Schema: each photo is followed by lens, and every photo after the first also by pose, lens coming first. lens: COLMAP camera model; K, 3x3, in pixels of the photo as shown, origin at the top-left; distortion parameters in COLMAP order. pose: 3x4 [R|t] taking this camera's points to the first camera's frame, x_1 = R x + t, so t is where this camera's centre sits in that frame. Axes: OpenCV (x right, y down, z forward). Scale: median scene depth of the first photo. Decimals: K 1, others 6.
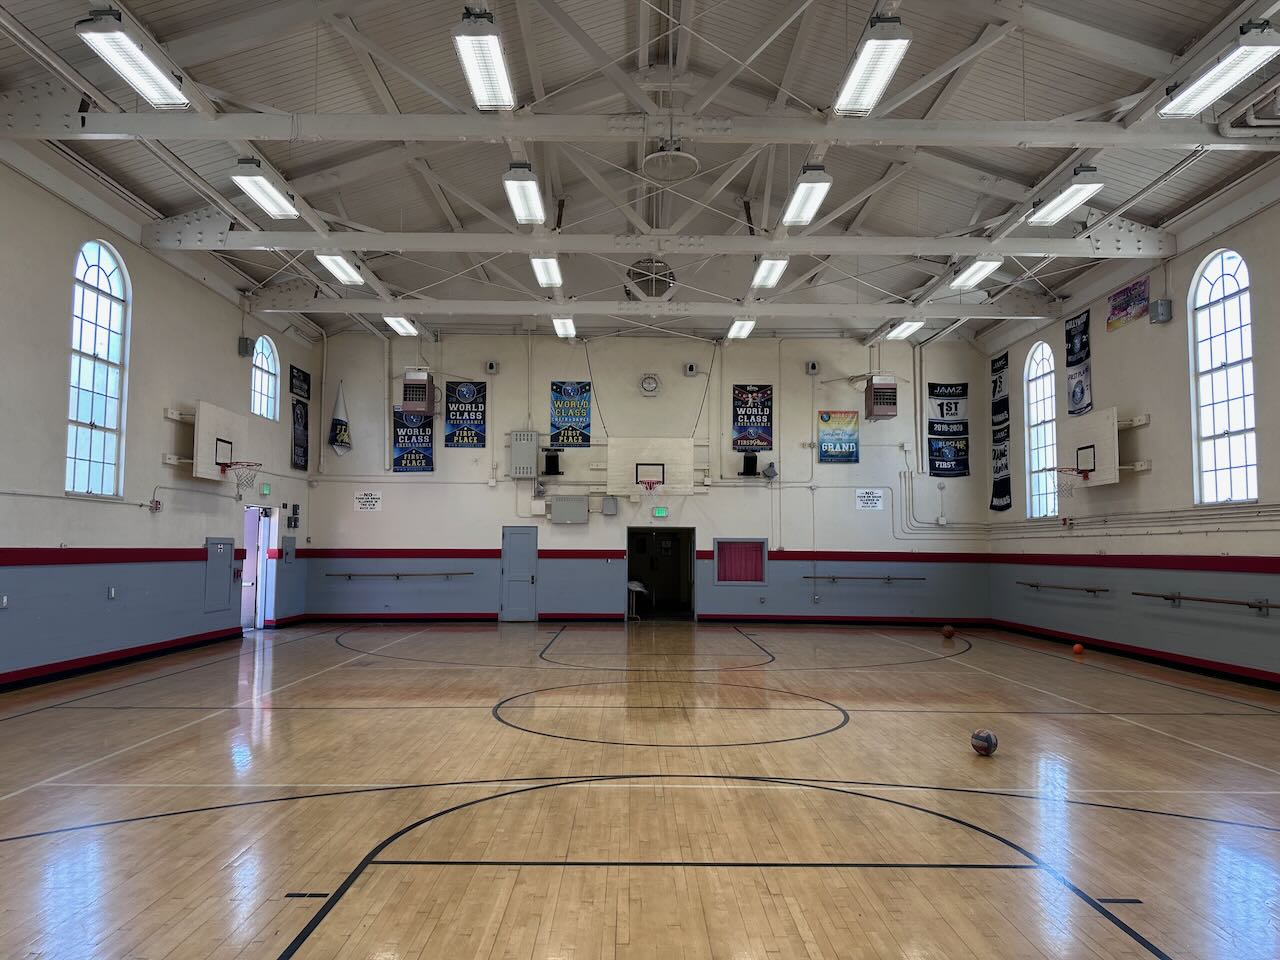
lens RADIAL K [[889.2, 0, 640.7], [0, 889.2, 478.3], [0, 0, 1]] dist [0.051349, -0.050878]
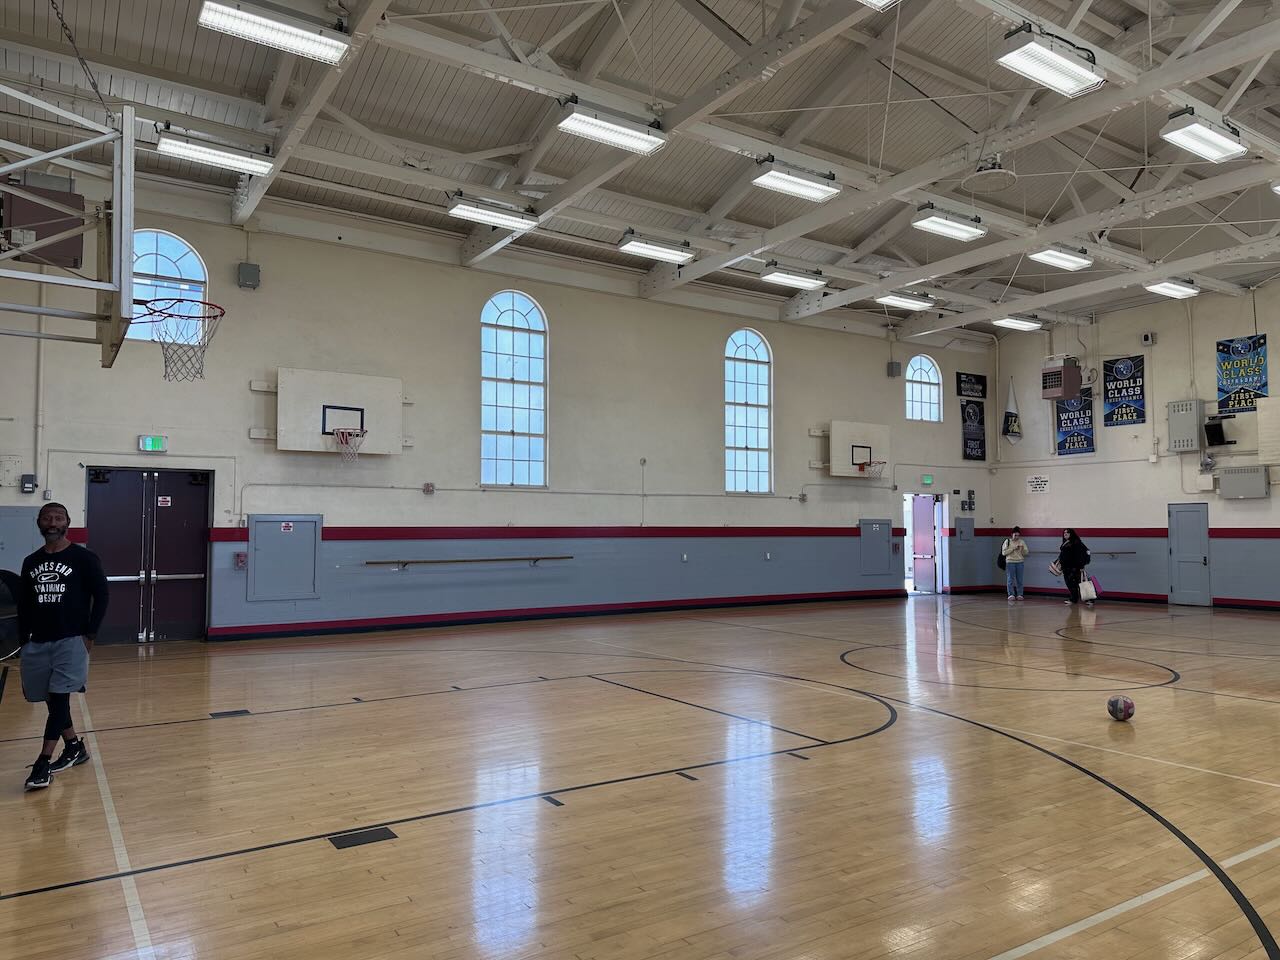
lens RADIAL K [[889.2, 0, 640.1], [0, 889.2, 495.9], [0, 0, 1]] dist [0.051349, -0.050878]
pose [[0.551150, -0.036525, -0.833606, 0.335876], [0.069599, 0.997572, 0.002307, 0.003987], [0.831499, -0.059290, 0.552354, -0.001395]]
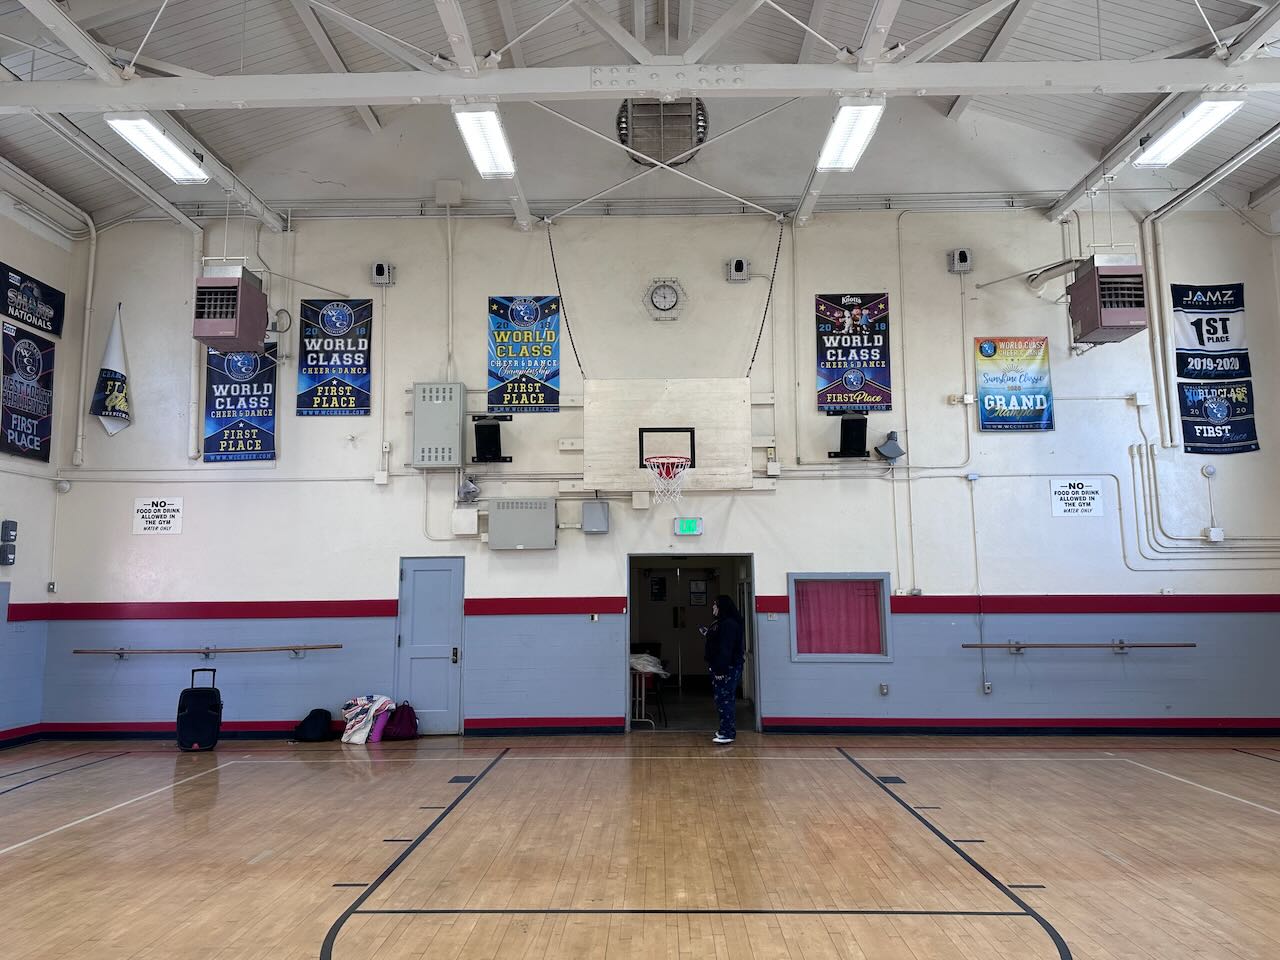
lens RADIAL K [[889.2, 0, 625.3], [0, 889.2, 478.5], [0, 0, 1]] dist [0.051349, -0.050878]
pose [[0.999742, -0.016676, -0.015450, -0.007848], [0.015915, 0.998714, -0.048131, 0.034043], [0.016233, 0.047873, 0.998722, 0.451597]]
